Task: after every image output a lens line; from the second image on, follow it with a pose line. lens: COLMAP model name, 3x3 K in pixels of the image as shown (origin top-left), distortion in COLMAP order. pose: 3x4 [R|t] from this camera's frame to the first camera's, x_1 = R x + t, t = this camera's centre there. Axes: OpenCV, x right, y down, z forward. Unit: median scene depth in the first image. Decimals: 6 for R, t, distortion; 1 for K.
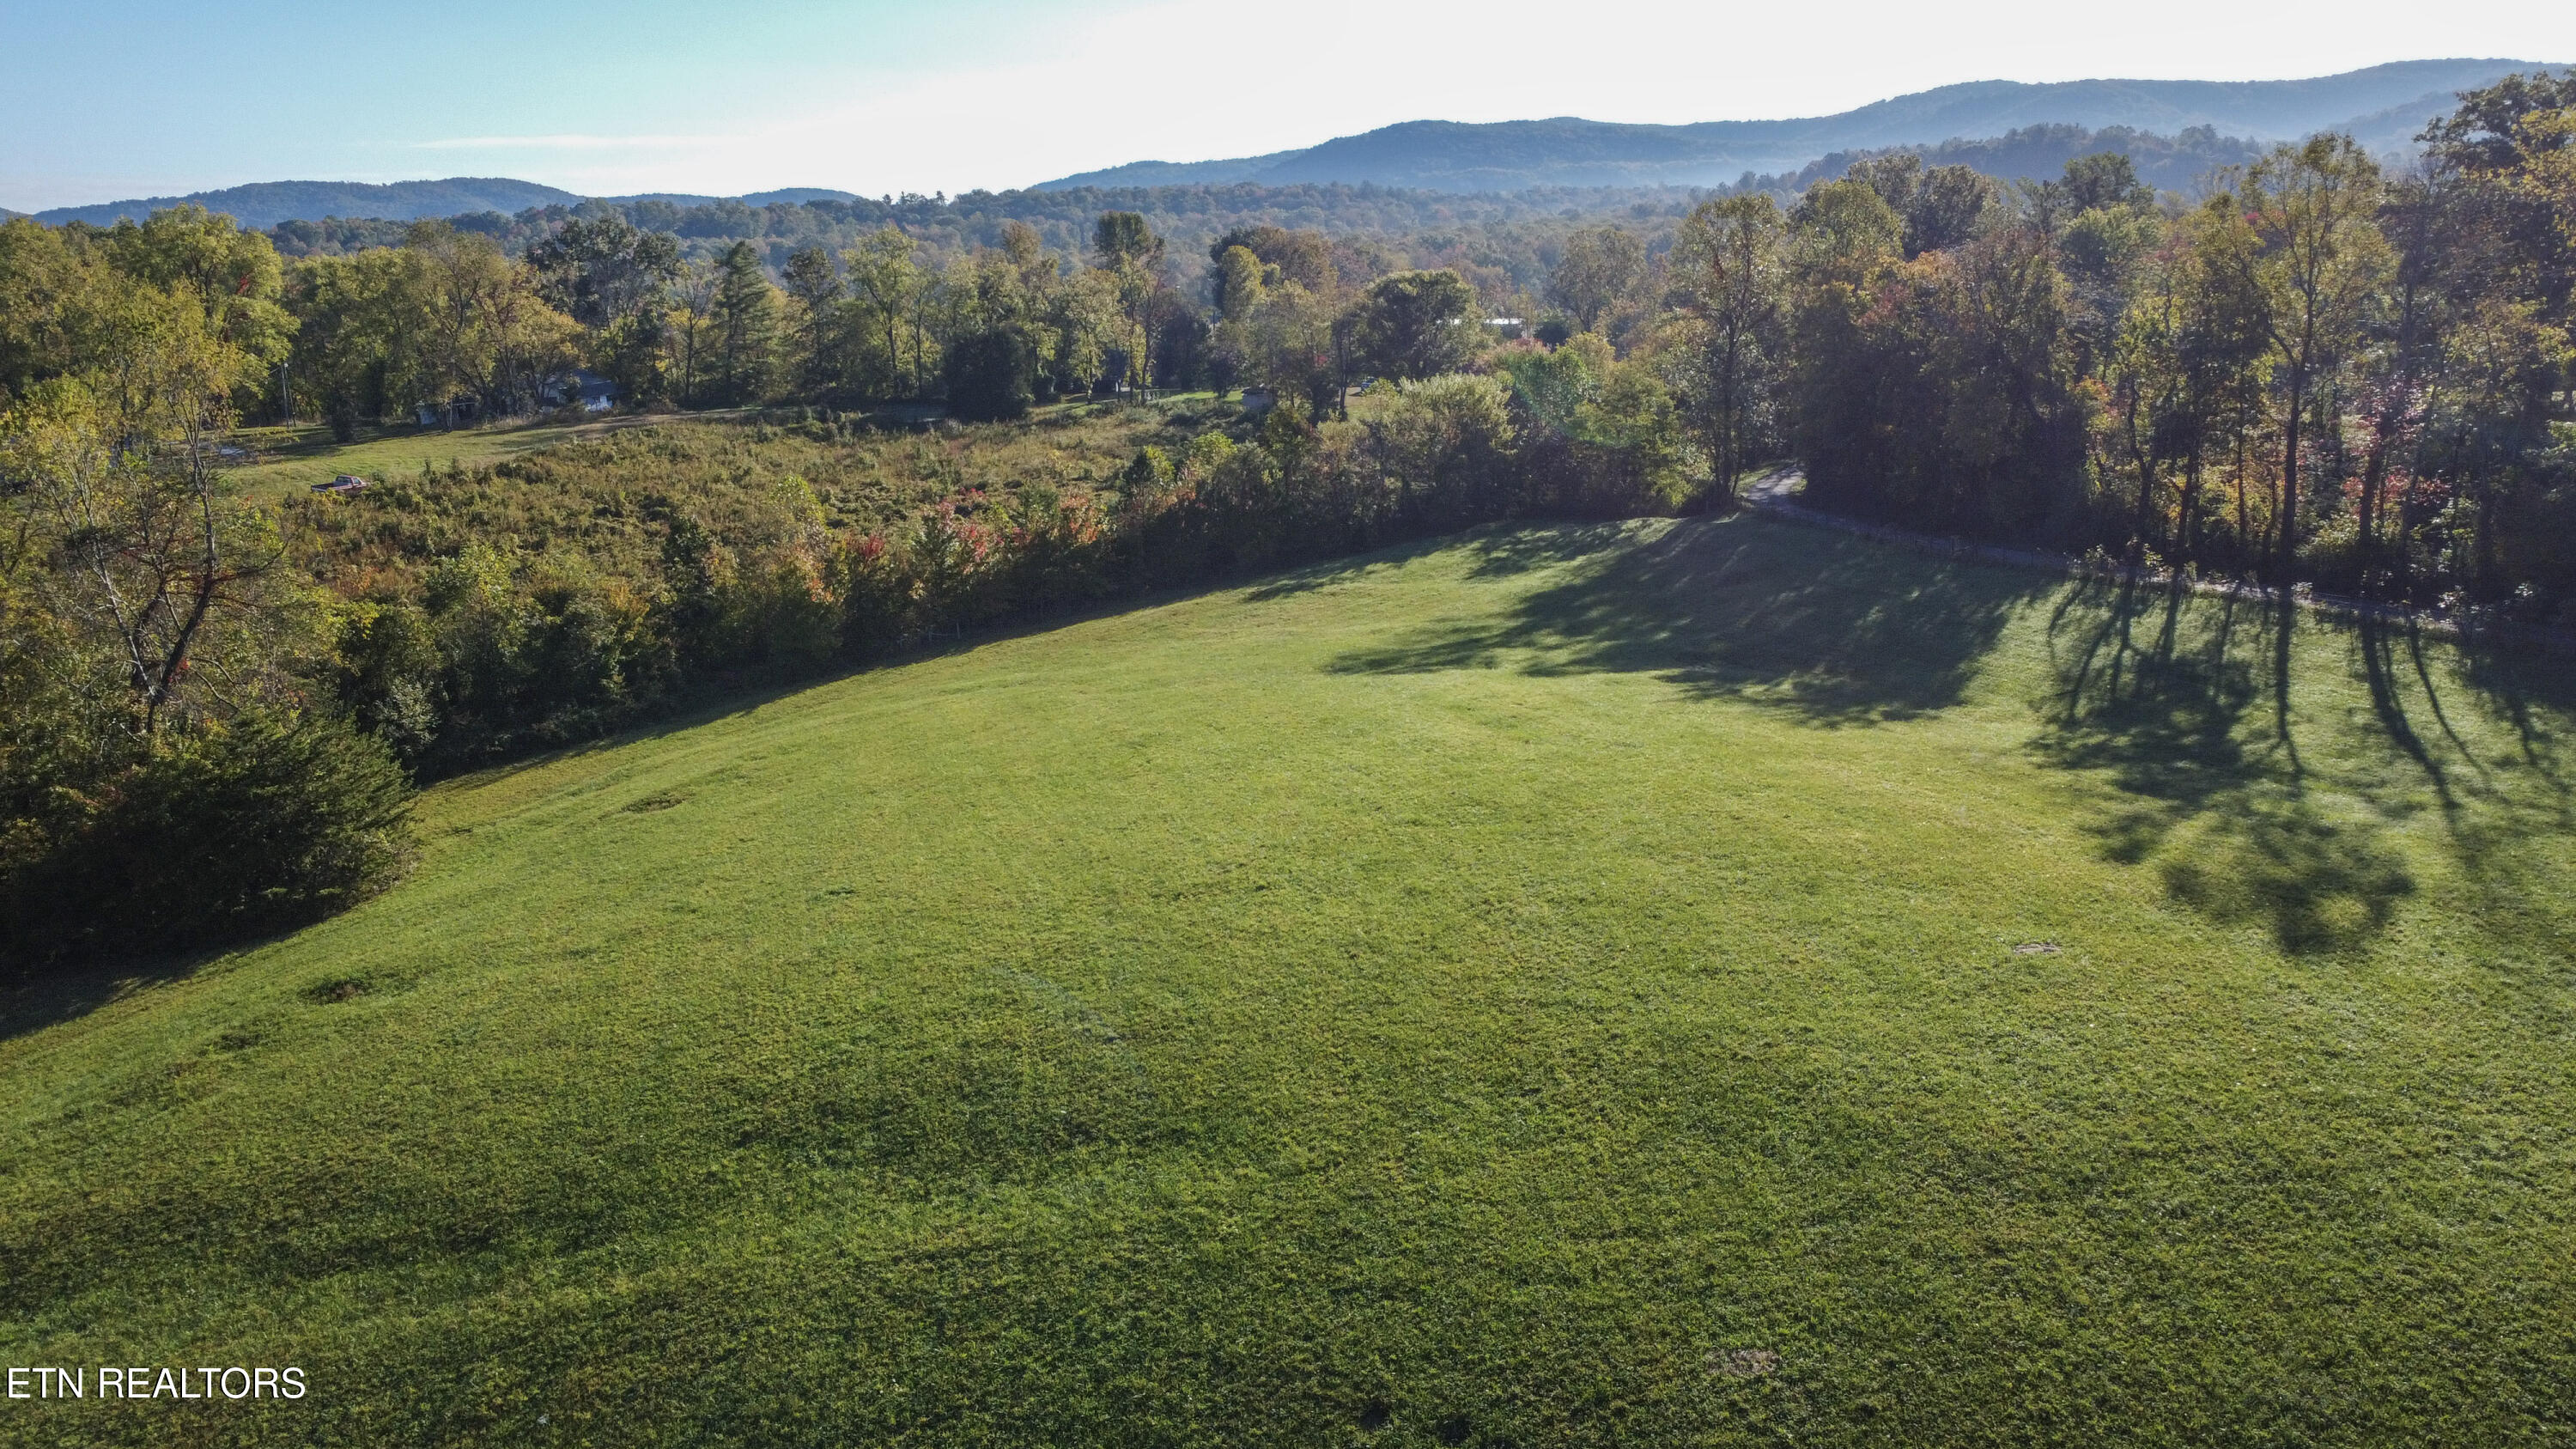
lens RADIAL K [[1894.1, 0, 1292.3], [0, 1894.1, 757.1], [0, 0, 1]] dist [-0.122580, 0.168137]
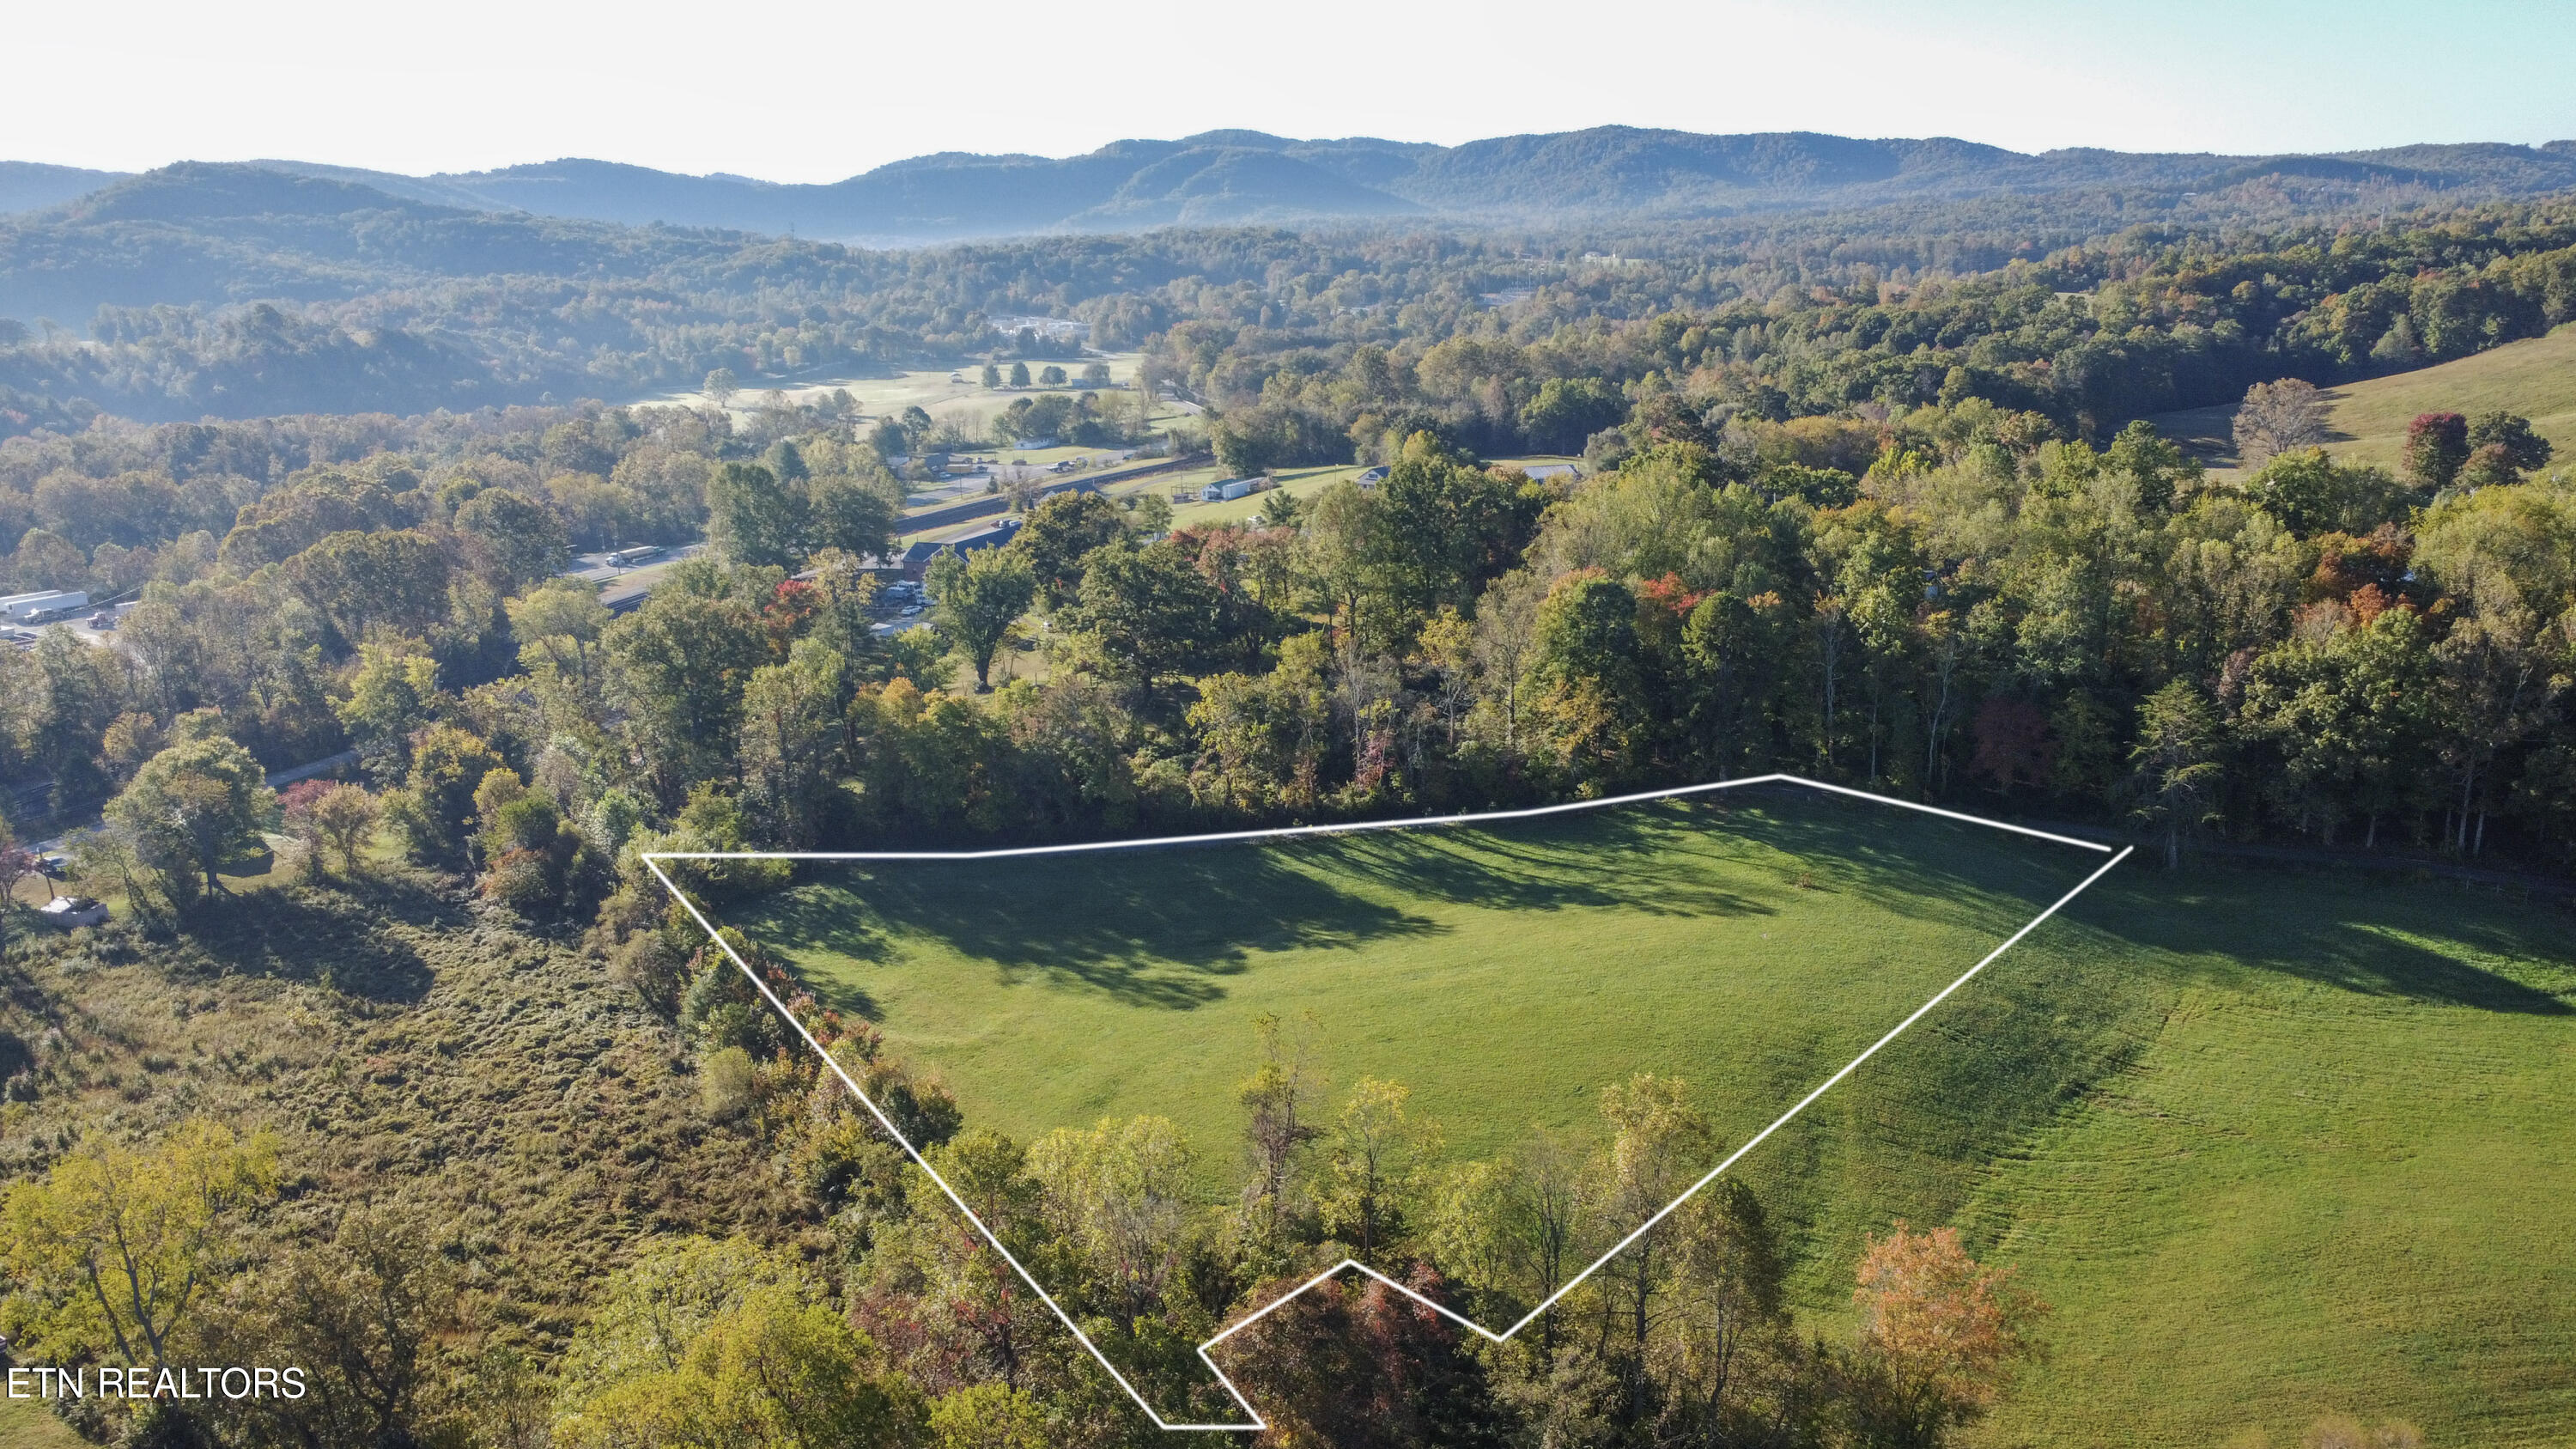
lens RADIAL K [[1909.3, 0, 1288.0], [0, 1909.3, 724.5], [0, 0, 1]] dist [-0.150240, 0.241843]
pose [[0.280983, -0.224693, 0.933039, -1.013831], [0.288652, 0.946976, 0.141123, -0.338940], [-0.915275, 0.229670, 0.330942, 0.140552]]
